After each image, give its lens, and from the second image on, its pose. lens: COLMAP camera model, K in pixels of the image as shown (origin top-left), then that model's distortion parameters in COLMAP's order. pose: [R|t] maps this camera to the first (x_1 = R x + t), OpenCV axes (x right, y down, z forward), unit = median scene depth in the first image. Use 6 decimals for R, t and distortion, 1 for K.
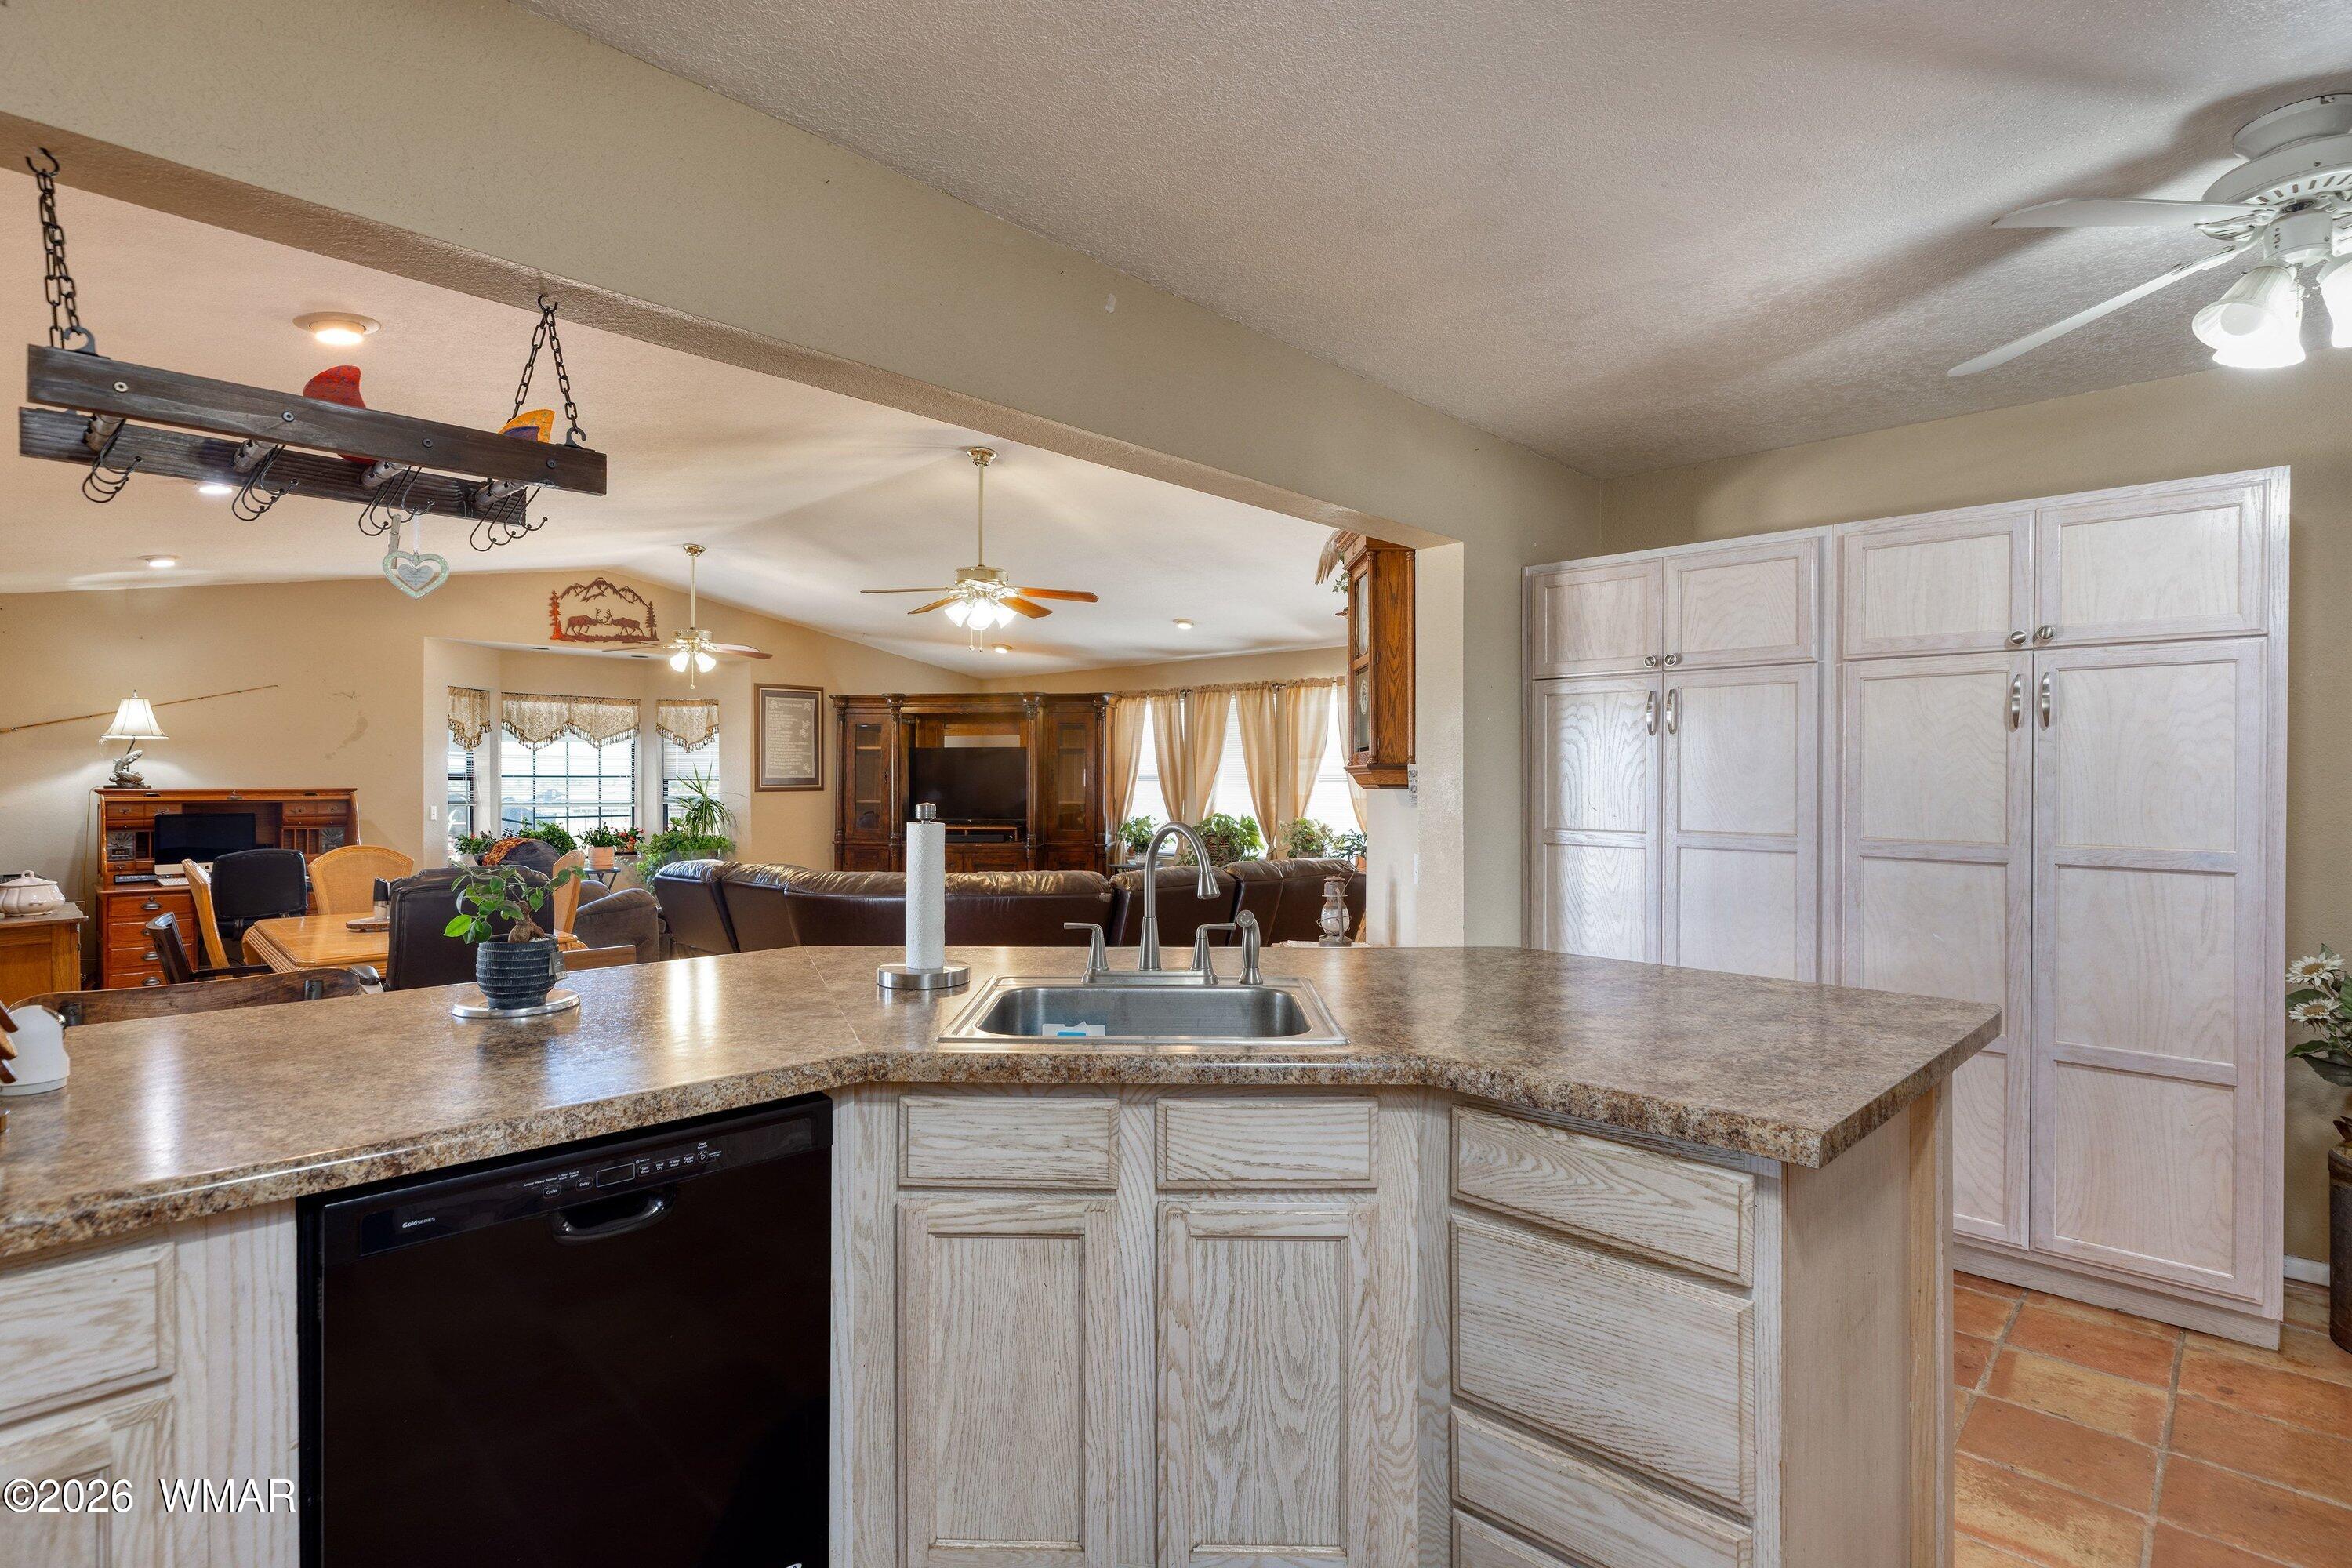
lens RADIAL K [[1164.6, 0, 1229.0], [0, 1164.6, 778.5], [0, 0, 1]] dist [-0.003250, -0.000833]
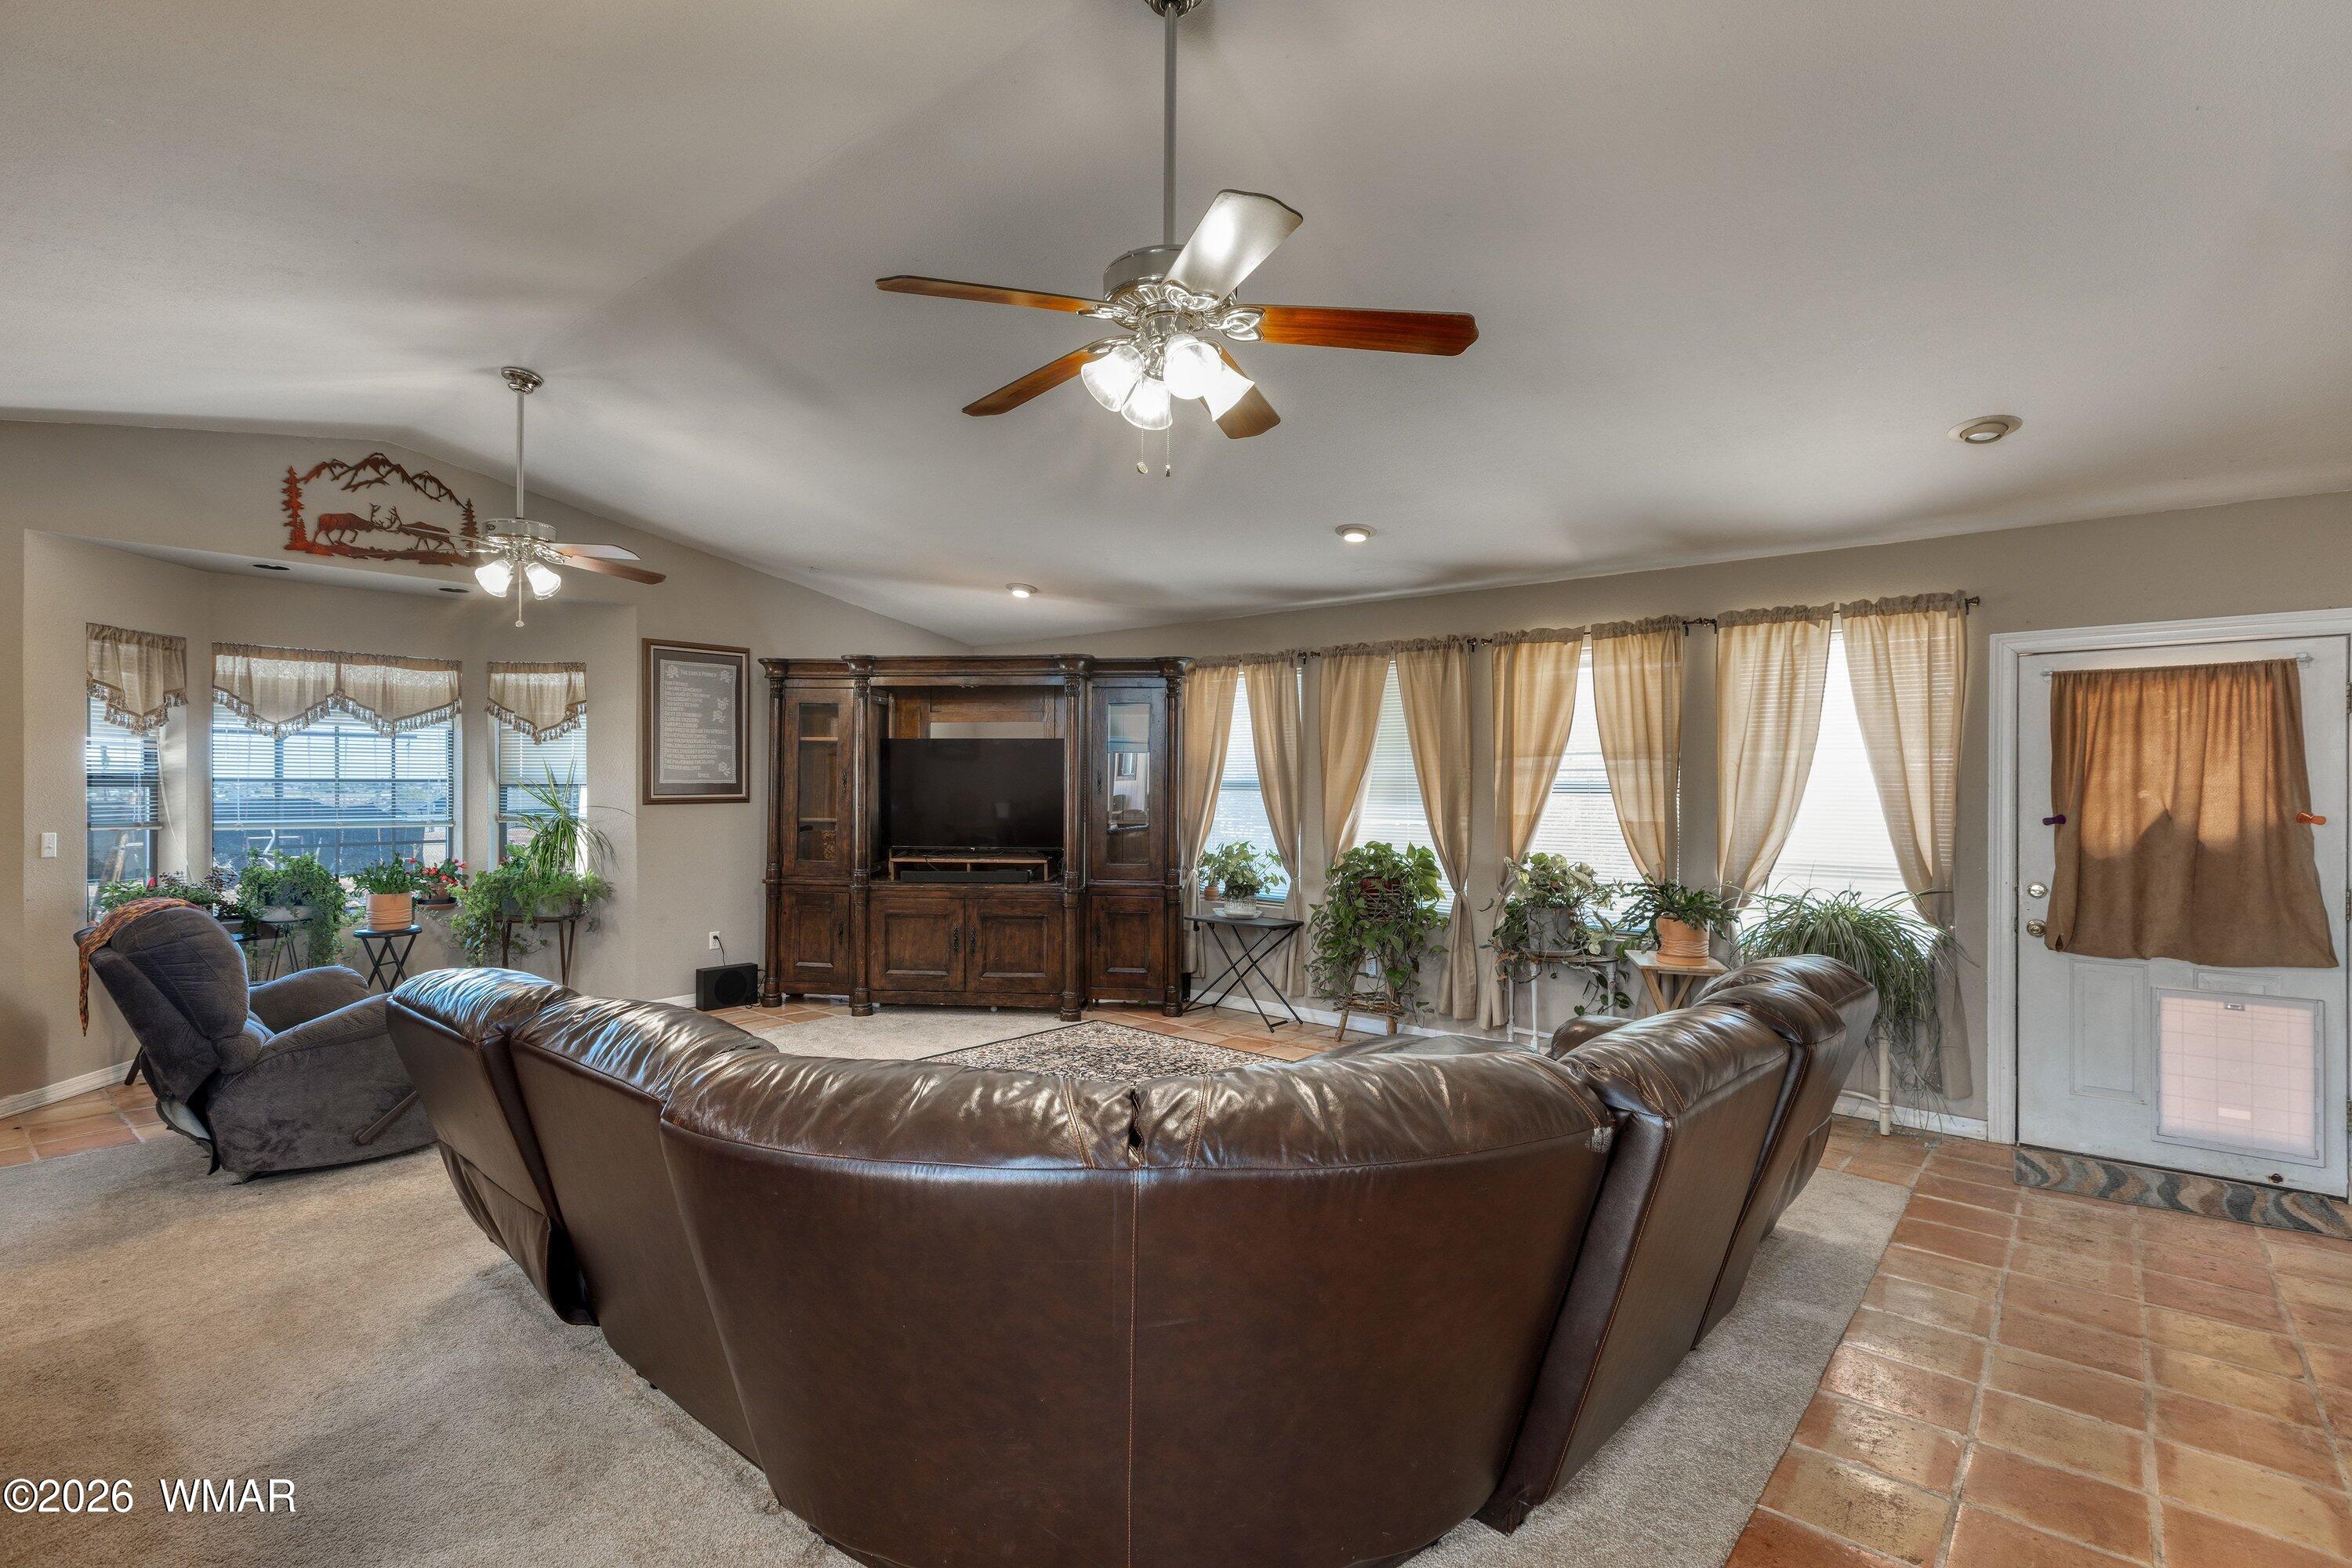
lens RADIAL K [[1111.5, 0, 1176.0], [0, 1111.5, 784.0], [0, 0, 1]] dist [0.000720, 0.000369]
pose [[0.999251, 0.003595, 0.038537, -0.140321], [-0.003639, 0.999993, 0.001062, -0.002225], [-0.038533, -0.001202, 0.999257, 0.386779]]
